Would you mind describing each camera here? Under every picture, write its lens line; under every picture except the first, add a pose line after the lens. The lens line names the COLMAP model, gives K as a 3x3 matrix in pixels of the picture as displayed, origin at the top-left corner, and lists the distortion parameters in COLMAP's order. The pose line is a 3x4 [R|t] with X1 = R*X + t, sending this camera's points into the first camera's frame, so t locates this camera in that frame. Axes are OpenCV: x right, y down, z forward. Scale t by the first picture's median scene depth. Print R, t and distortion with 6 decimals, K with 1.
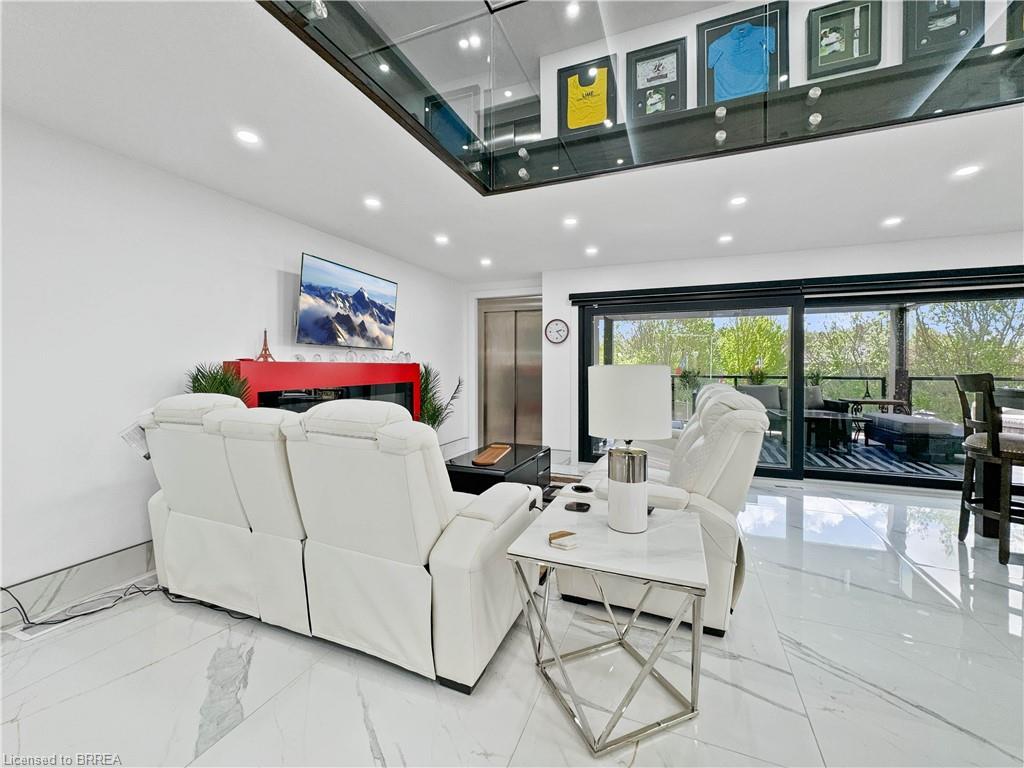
lens RADIAL K [[420.8, 0, 514.1], [0, 420.8, 370.4], [0, 0, 1]] dist [0.001109, 0.000187]
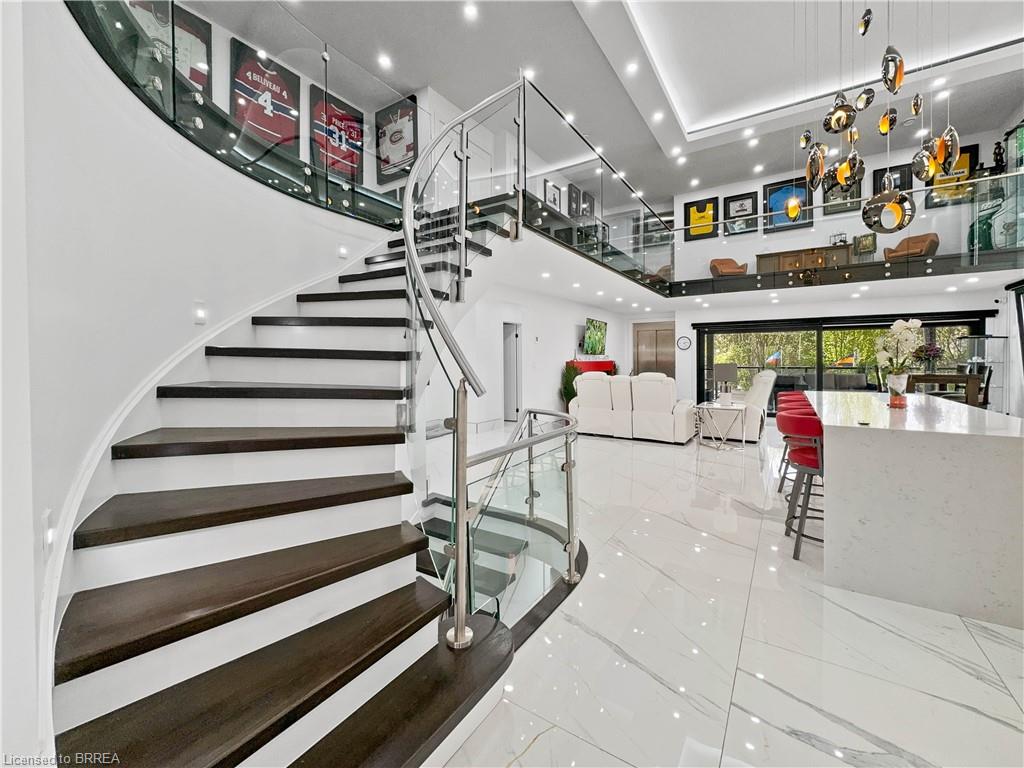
lens RADIAL K [[425.1, 0, 512.6], [0, 425.1, 363.9], [0, 0, 1]] dist [-0.001253, -0.000346]
pose [[0.980095, -0.003107, -0.198503, -0.295947], [0.003334, 0.999994, 0.000810, -0.005665], [0.198499, -0.001456, 0.980100, -1.093807]]
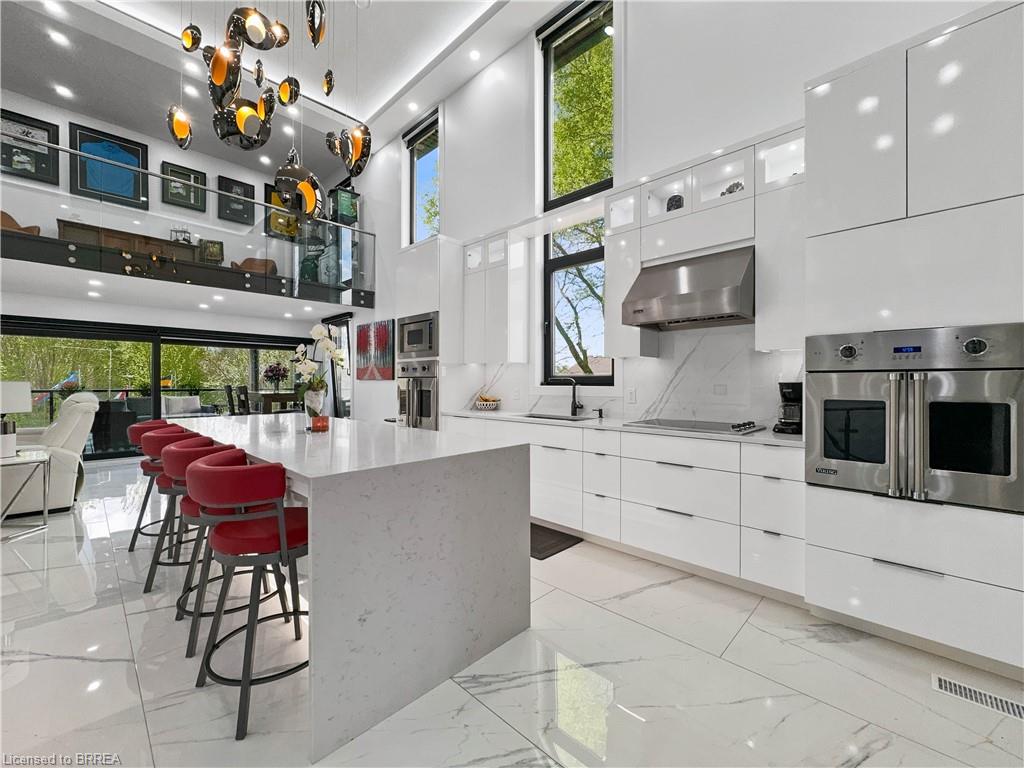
lens RADIAL K [[419.6, 0, 514.4], [0, 419.6, 383.5], [0, 0, 1]] dist [-0.001481, -0.000169]
pose [[0.378516, -0.000038, 0.925595, -0.238785], [0.005686, 0.999981, -0.002284, 0.007609], [-0.925577, 0.006127, 0.378509, -0.743337]]
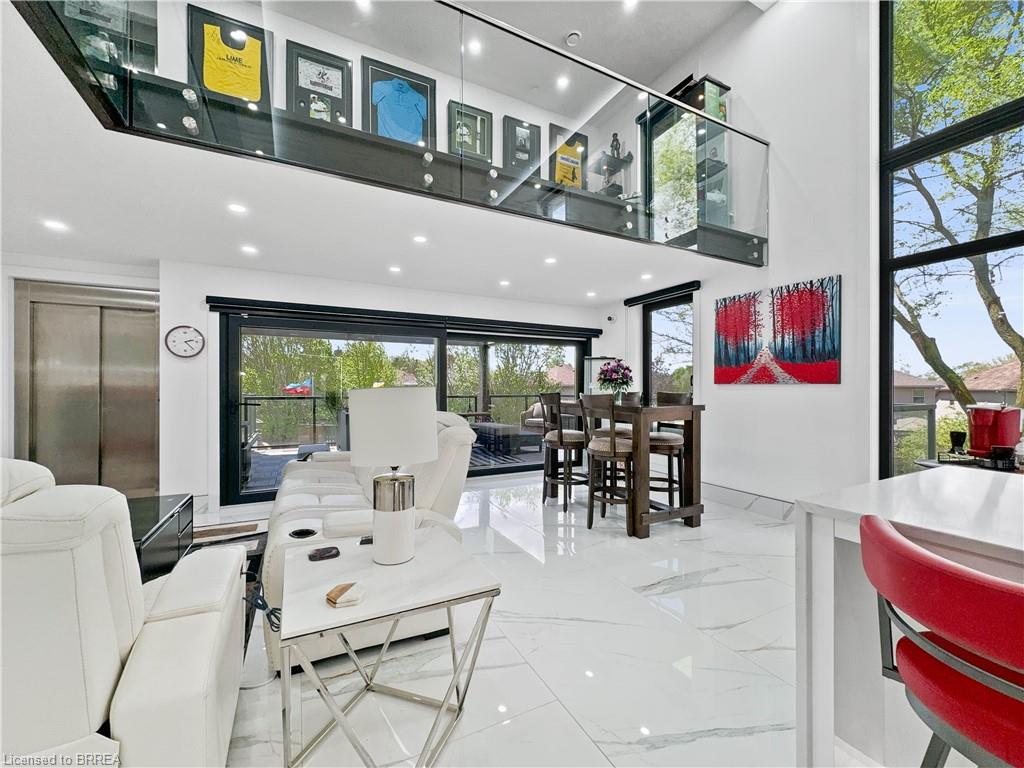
lens RADIAL K [[417.1, 0, 511.0], [0, 417.1, 388.3], [0, 0, 1]] dist [-0.002669, -0.000285]
pose [[0.656471, -0.000250, 0.754351, -0.090178], [0.005202, 0.999978, -0.004195, -0.001679], [-0.754333, 0.006678, 0.656458, 0.060962]]
